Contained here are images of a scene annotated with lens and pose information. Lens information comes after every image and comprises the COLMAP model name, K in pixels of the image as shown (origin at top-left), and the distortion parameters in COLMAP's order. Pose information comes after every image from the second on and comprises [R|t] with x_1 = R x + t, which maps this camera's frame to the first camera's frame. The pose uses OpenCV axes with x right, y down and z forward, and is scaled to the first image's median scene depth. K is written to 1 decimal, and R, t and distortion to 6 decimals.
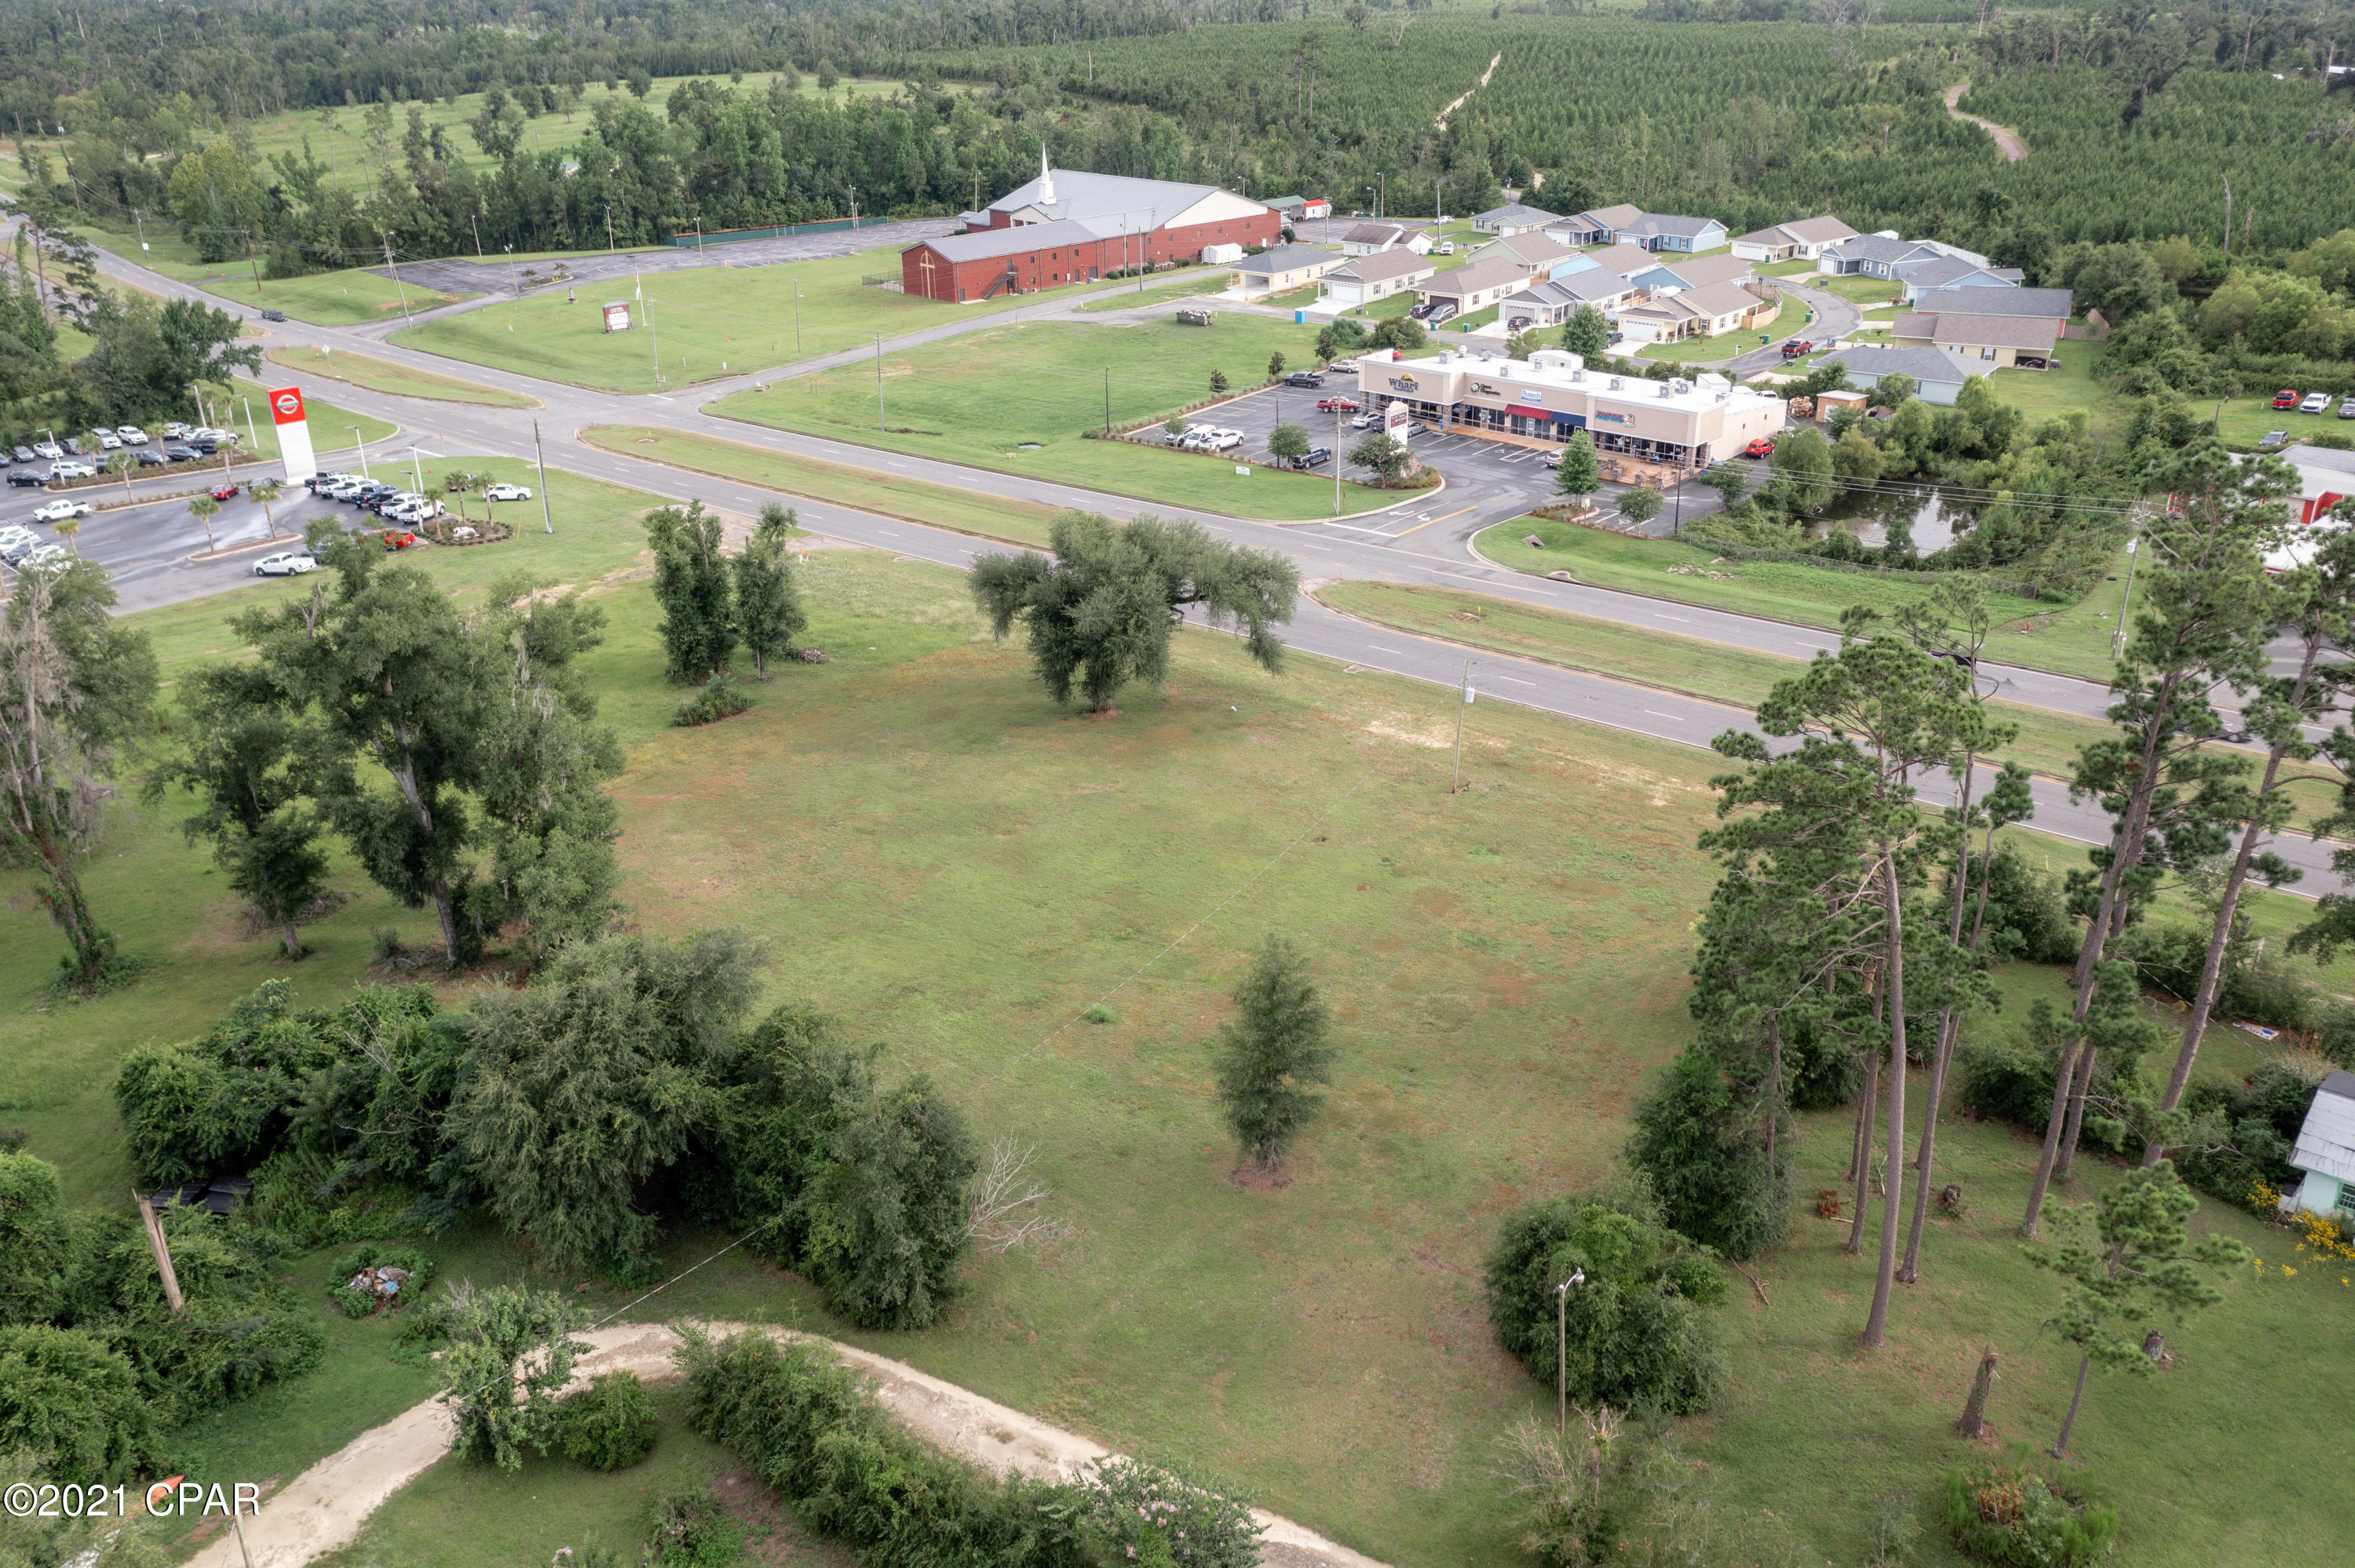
lens RADIAL K [[1851.7, 0, 1173.8], [0, 1851.7, 782.4], [0, 0, 1]] dist [-0.007216, 0.018594]
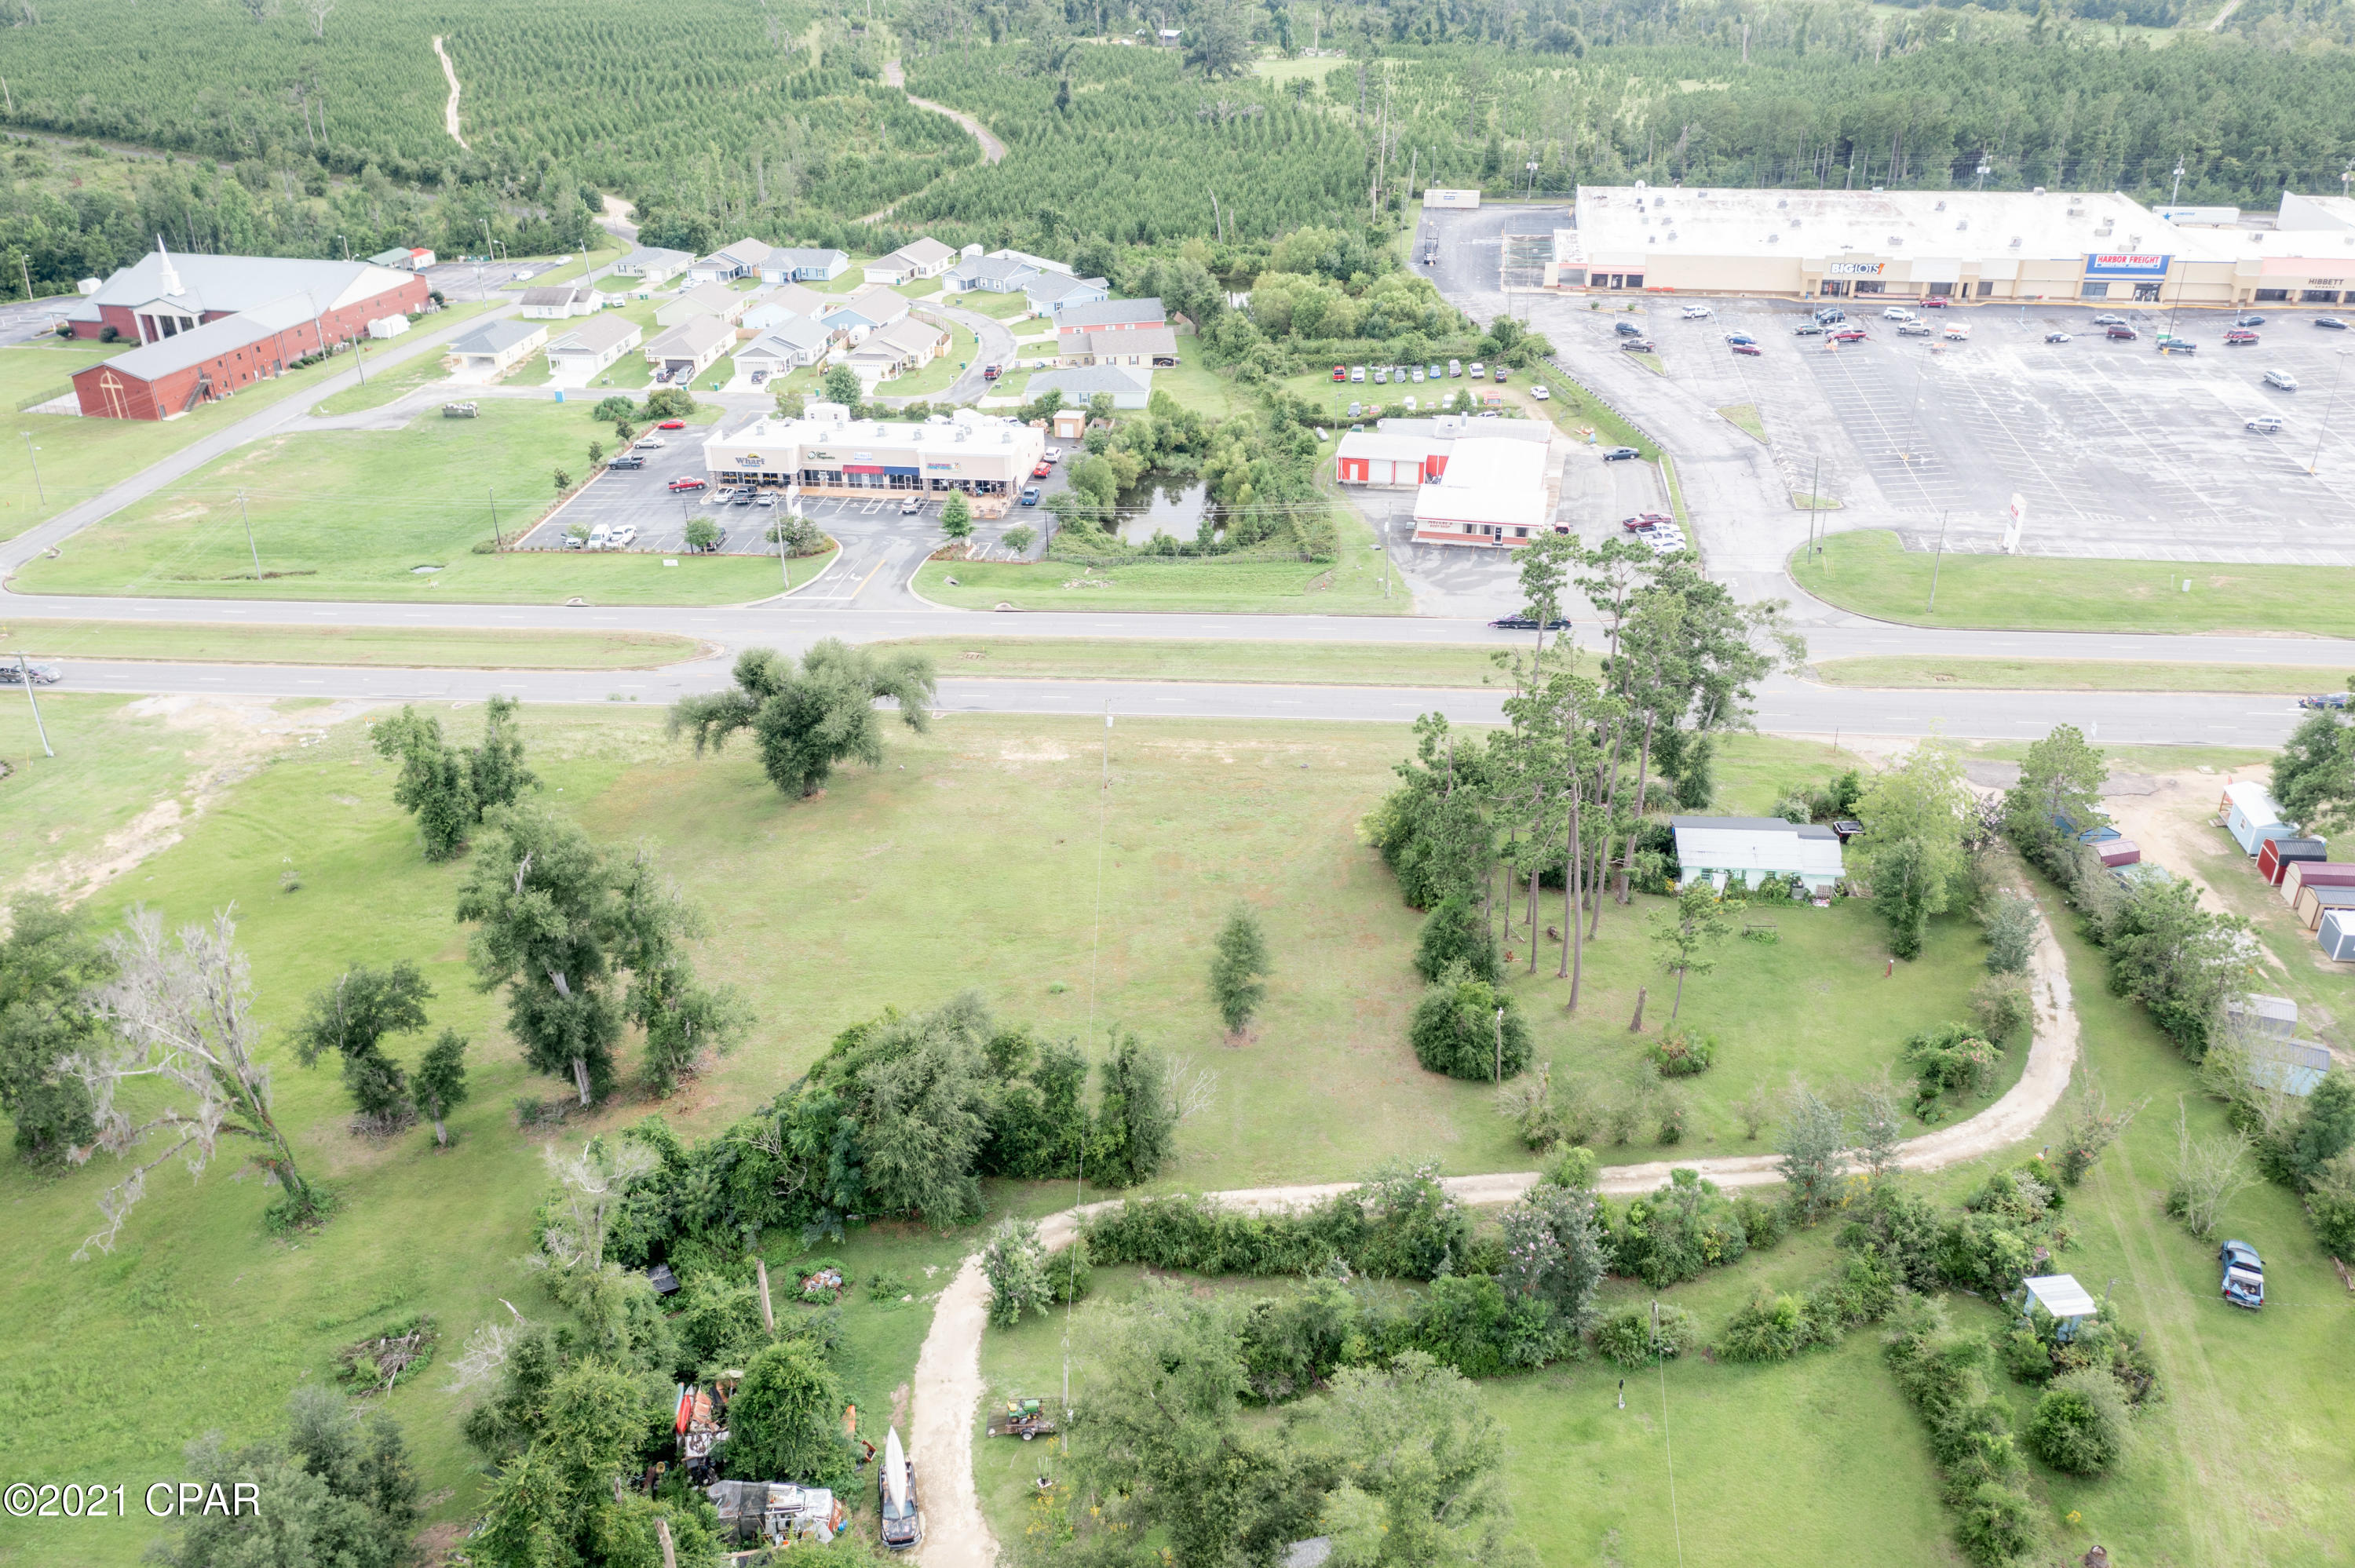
lens RADIAL K [[1851.7, 0, 1180.7], [0, 1851.7, 784.6], [0, 0, 1]] dist [-0.007216, 0.018594]
pose [[0.829177, -0.250452, 0.499739, -0.286315], [0.227495, 0.967819, 0.107575, -0.075911], [-0.510600, 0.024489, 0.859470, -0.159107]]
